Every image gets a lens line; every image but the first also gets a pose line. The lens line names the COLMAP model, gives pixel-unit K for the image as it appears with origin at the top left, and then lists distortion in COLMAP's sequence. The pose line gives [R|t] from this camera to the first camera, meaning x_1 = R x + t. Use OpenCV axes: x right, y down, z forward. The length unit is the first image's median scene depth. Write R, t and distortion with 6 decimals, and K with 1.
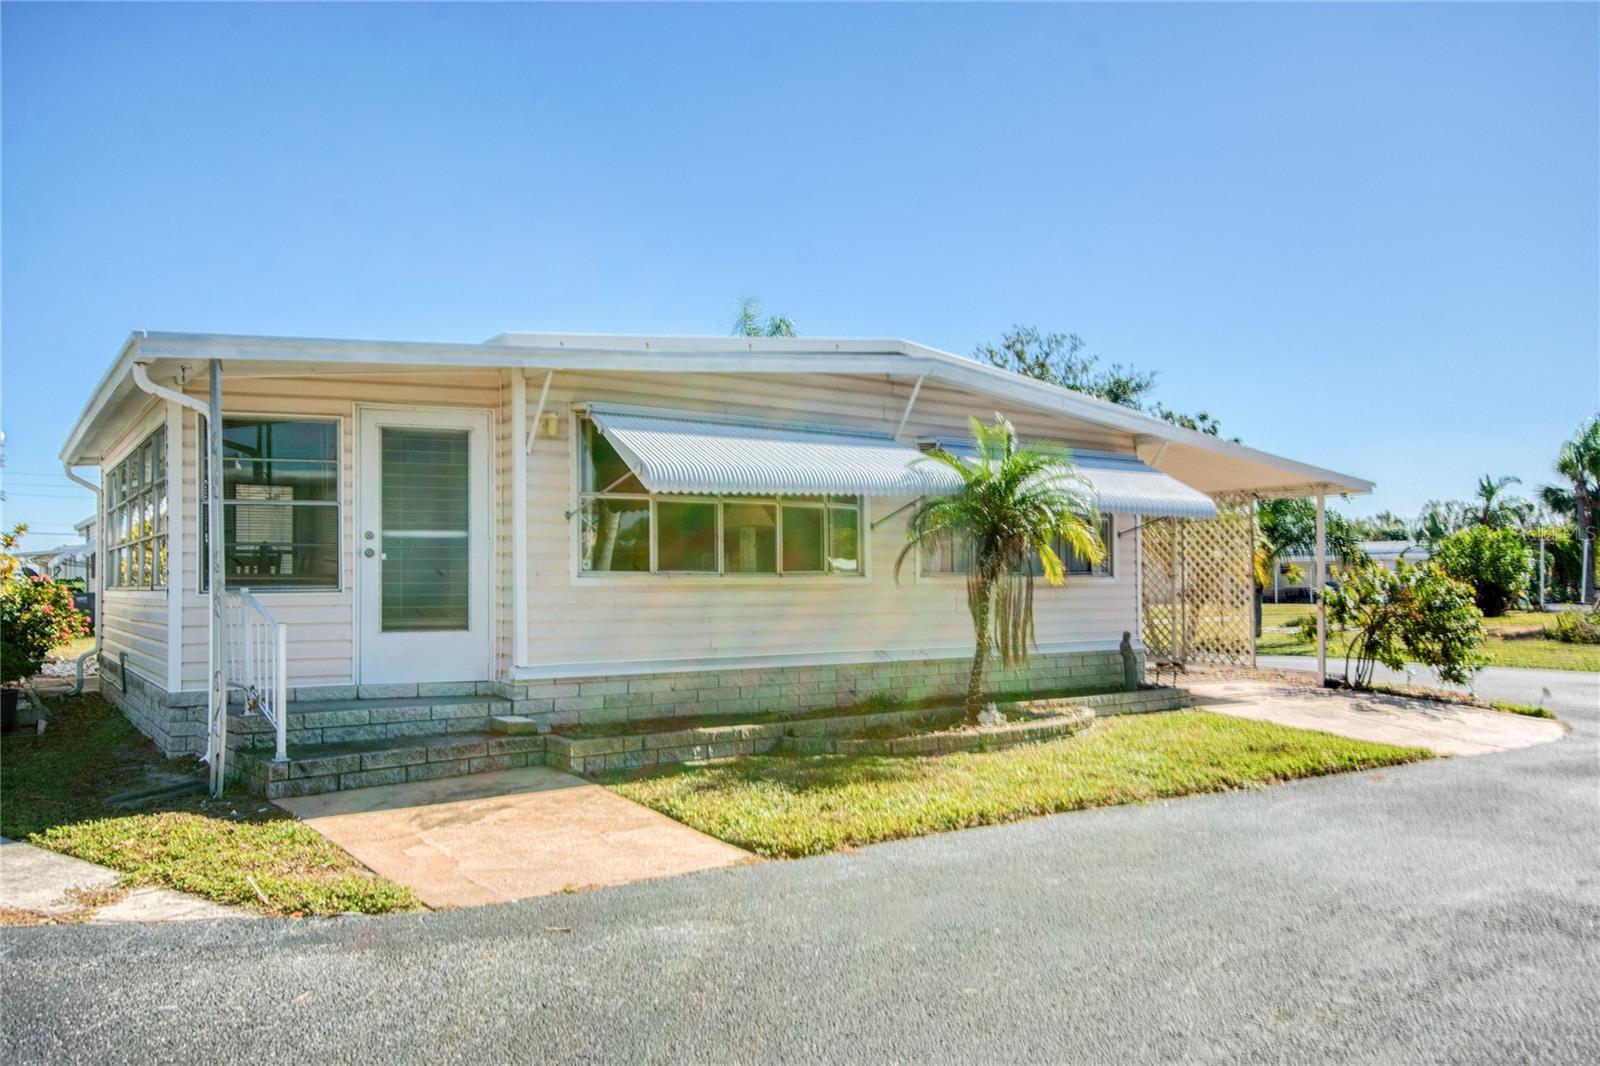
lens RADIAL K [[1191.2, 0, 800.8], [0, 1191.2, 534.9], [0, 0, 1]] dist [0.025452, 0.000939]
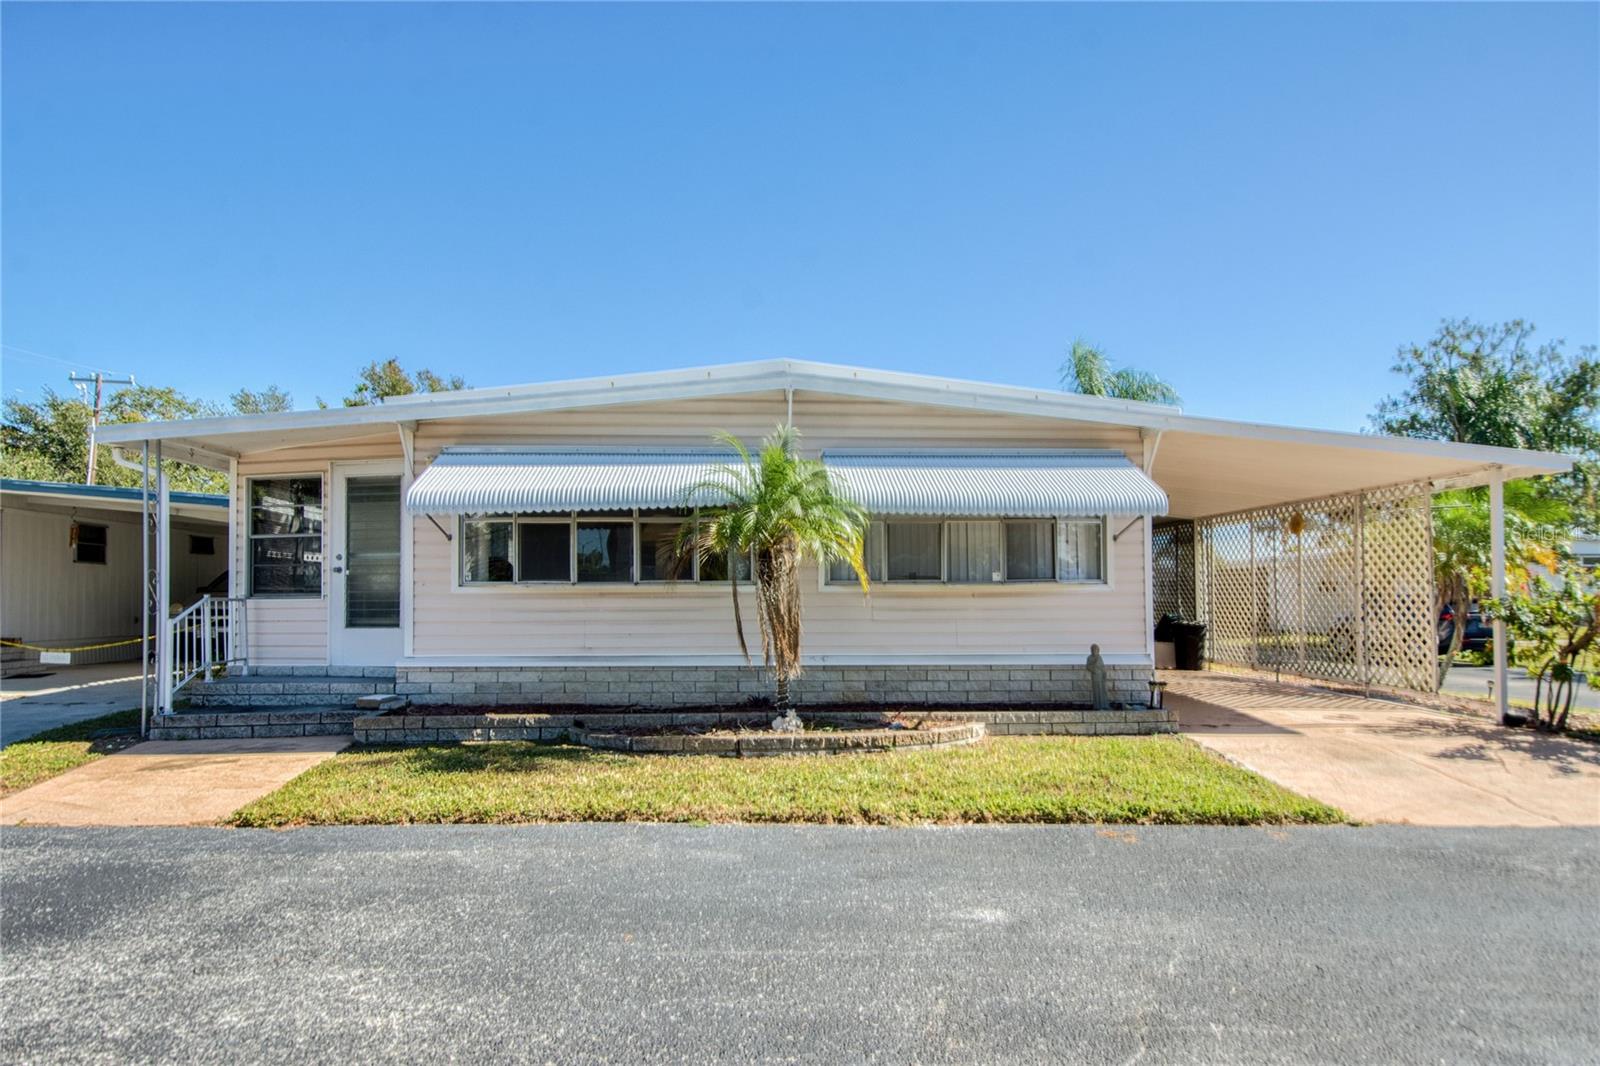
lens RADIAL K [[964.0, 0, 800.5], [0, 964.0, 547.6], [0, 0, 1]] dist [0.003679, -0.001040]
pose [[0.835546, -0.029858, -0.548608, 0.649838], [0.023165, 0.999549, -0.019120, 0.022091], [0.548932, 0.003267, 0.835861, 0.348181]]
